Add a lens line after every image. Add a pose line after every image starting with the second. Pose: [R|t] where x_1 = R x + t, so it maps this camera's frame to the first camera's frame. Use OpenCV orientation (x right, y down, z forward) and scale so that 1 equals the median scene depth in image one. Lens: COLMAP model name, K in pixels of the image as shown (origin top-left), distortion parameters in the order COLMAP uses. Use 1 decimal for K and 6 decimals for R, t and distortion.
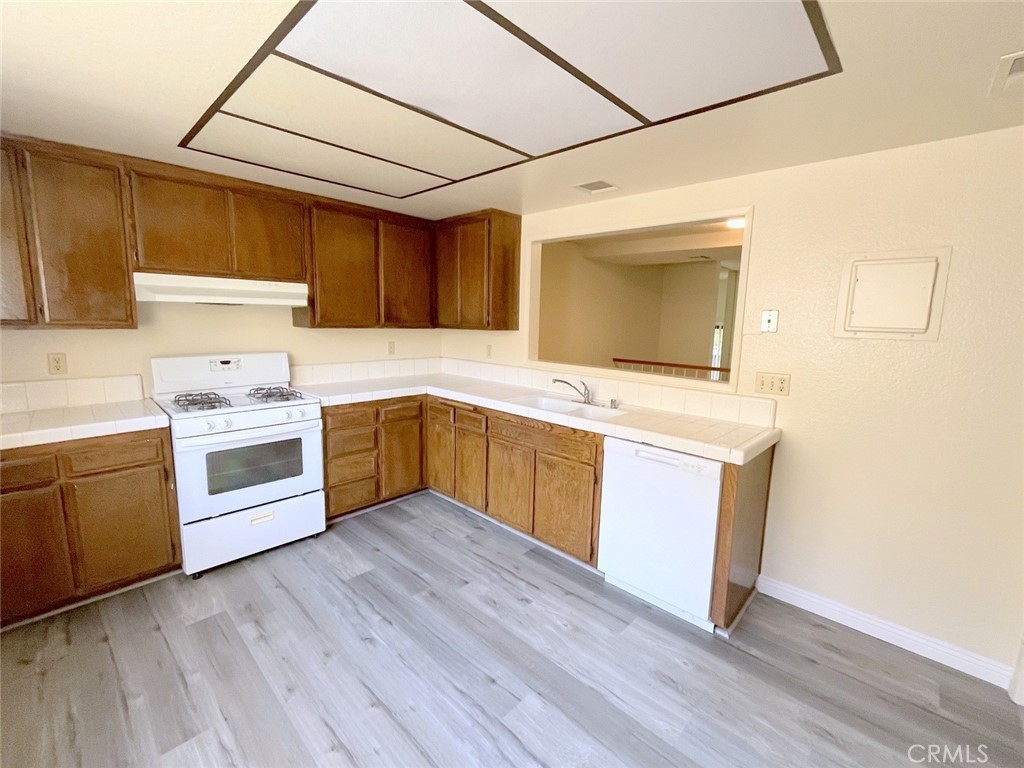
lens RADIAL K [[438.0, 0, 516.3], [0, 438.0, 381.4], [0, 0, 1]] dist [-0.001109, 0.000242]
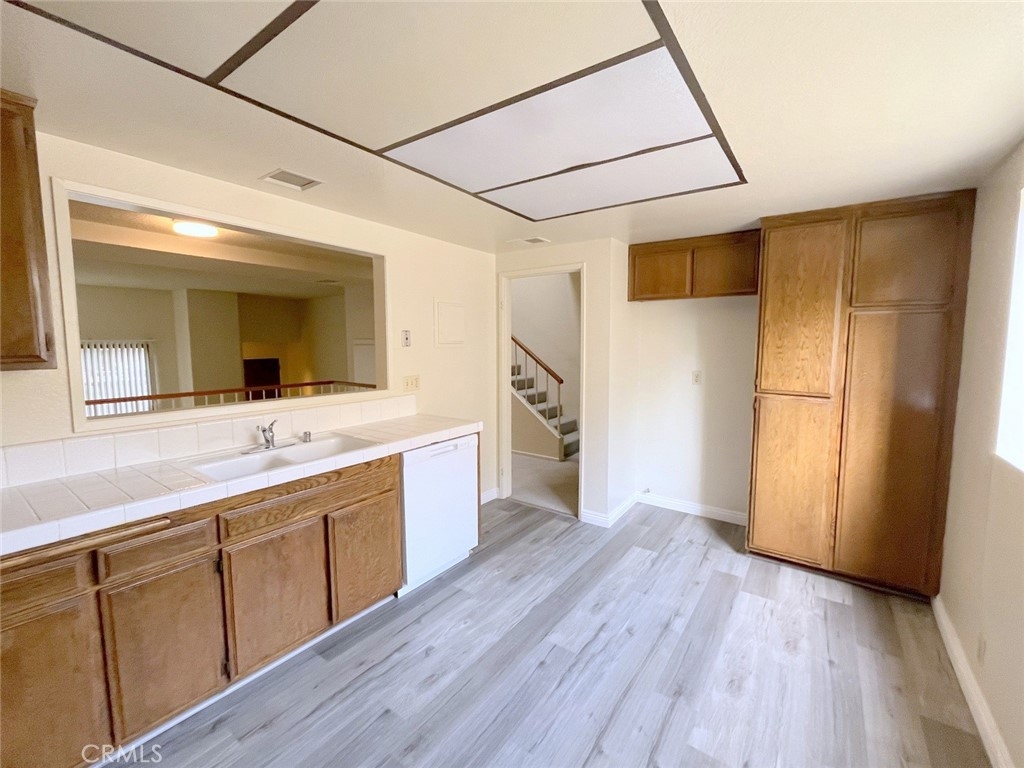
lens RADIAL K [[438.0, 0, 508.4], [0, 438.0, 380.8], [0, 0, 1]] dist [-0.001109, 0.000242]
pose [[-0.126015, -0.115692, 0.985259, -0.767381], [0.137842, 0.981500, 0.132880, -0.134073], [-0.982405, 0.152555, -0.107736, 0.790949]]
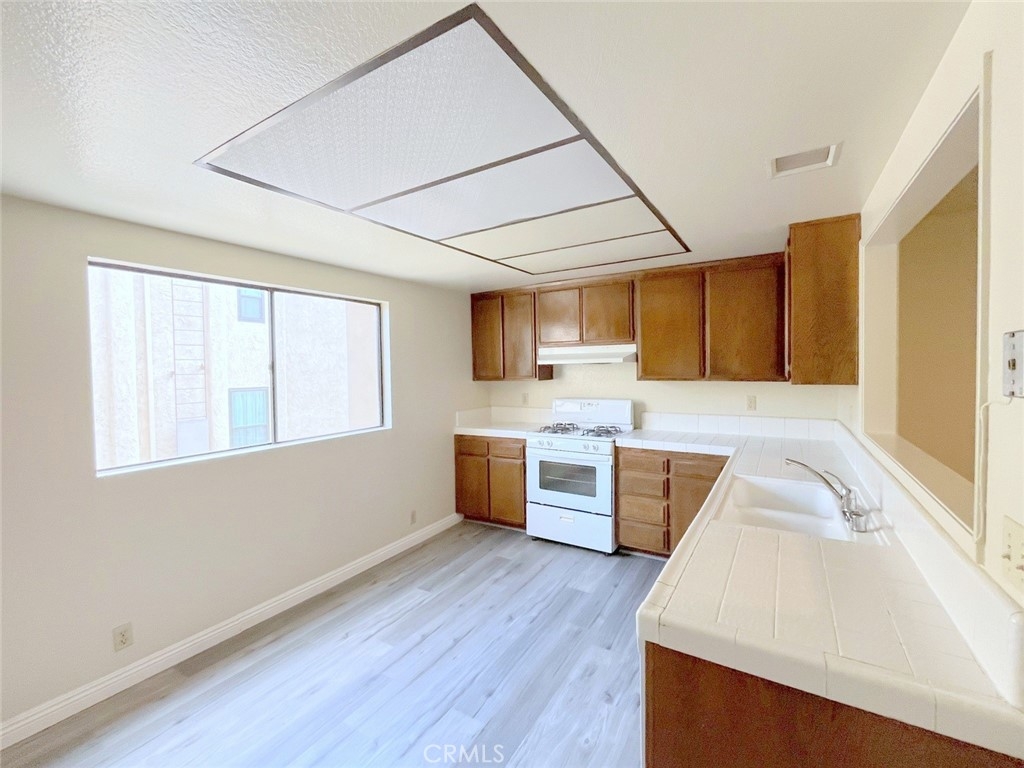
lens RADIAL K [[438.0, 0, 512.6], [0, 438.0, 380.4], [0, 0, 1]] dist [-0.001109, 0.000242]
pose [[0.208435, 0.001392, -0.978035, 0.758668], [-0.117452, 0.992798, -0.023618, -0.067592], [0.970958, 0.119795, 0.207098, 0.526822]]
